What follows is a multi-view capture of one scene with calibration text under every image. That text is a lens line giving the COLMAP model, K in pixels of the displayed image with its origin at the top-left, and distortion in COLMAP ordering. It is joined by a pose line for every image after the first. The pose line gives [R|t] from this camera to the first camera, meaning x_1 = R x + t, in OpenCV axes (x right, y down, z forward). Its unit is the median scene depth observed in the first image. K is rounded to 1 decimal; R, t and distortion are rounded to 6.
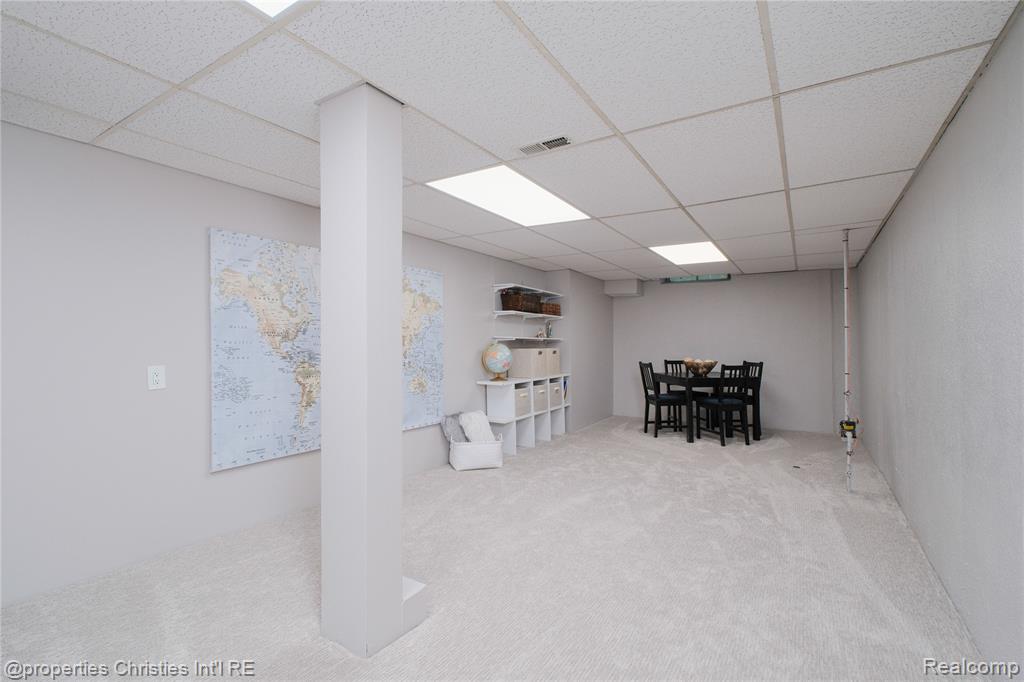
lens RADIAL K [[467.6, 0, 505.1], [0, 467.6, 313.5], [0, 0, 1]] dist [0.000620, -0.000155]
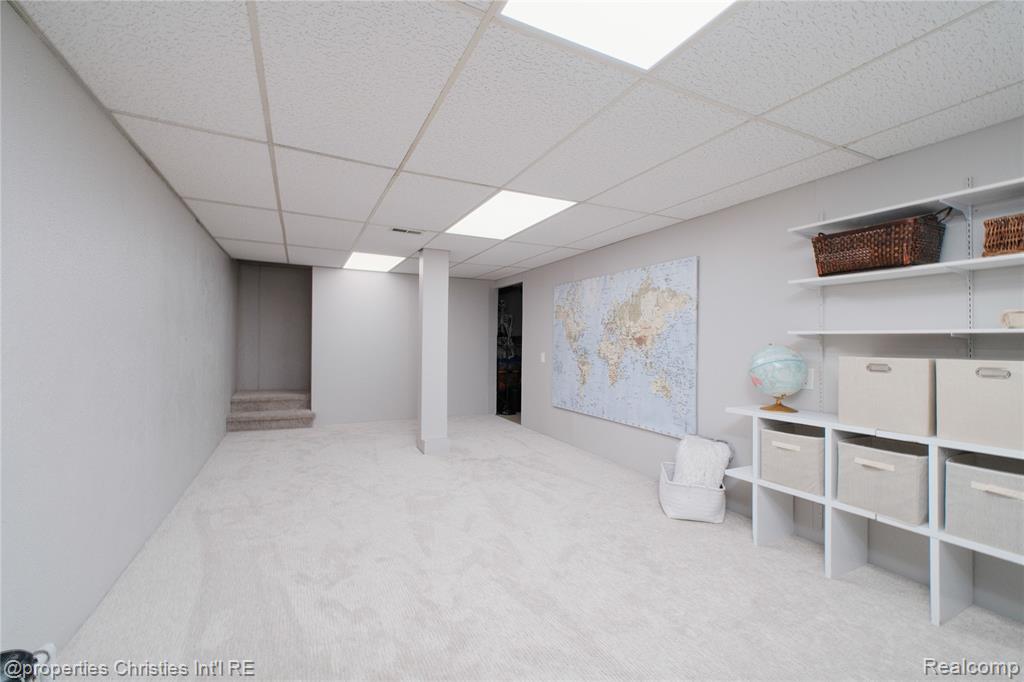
lens RADIAL K [[460.2, 0, 515.1], [0, 460.2, 343.2], [0, 0, 1]] dist [0.004020, 0.000353]
pose [[-0.532322, -0.010902, -0.846472, 0.554127], [0.039631, 0.998500, -0.037782, 0.063840], [0.845614, -0.053659, -0.531091, 0.919307]]
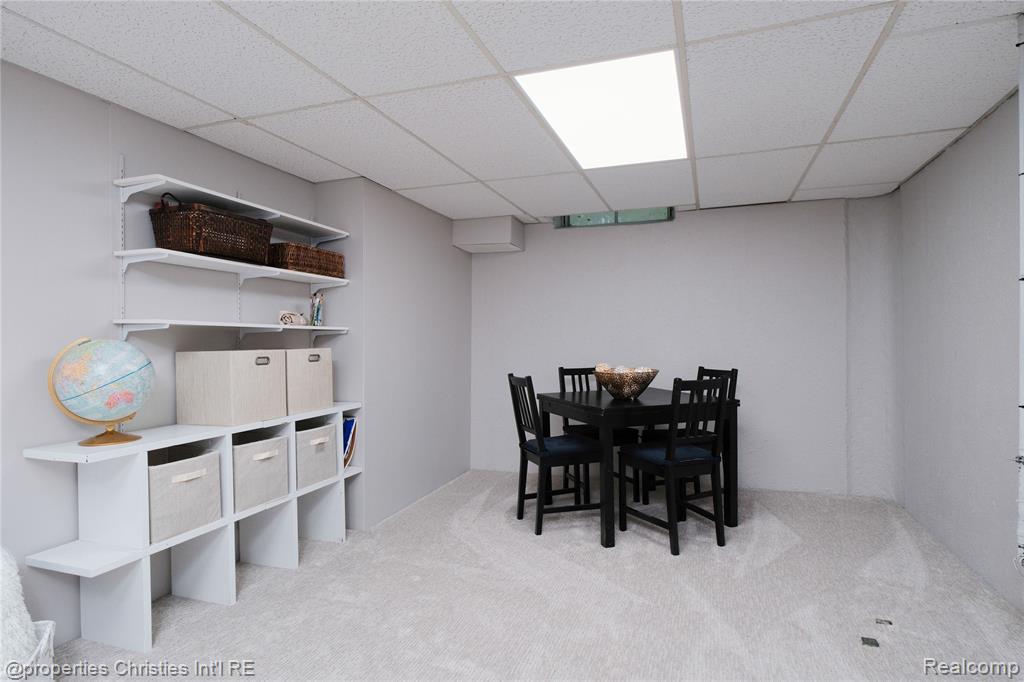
lens RADIAL K [[561.0, 0, 512.2], [0, 561.0, 339.2], [0, 0, 1]] dist [0.002158, 0.000019]
pose [[0.972715, -0.011245, 0.231731, 0.163503], [-0.002281, 0.998313, 0.058019, 0.035210], [-0.231993, -0.056964, 0.971048, 0.456791]]
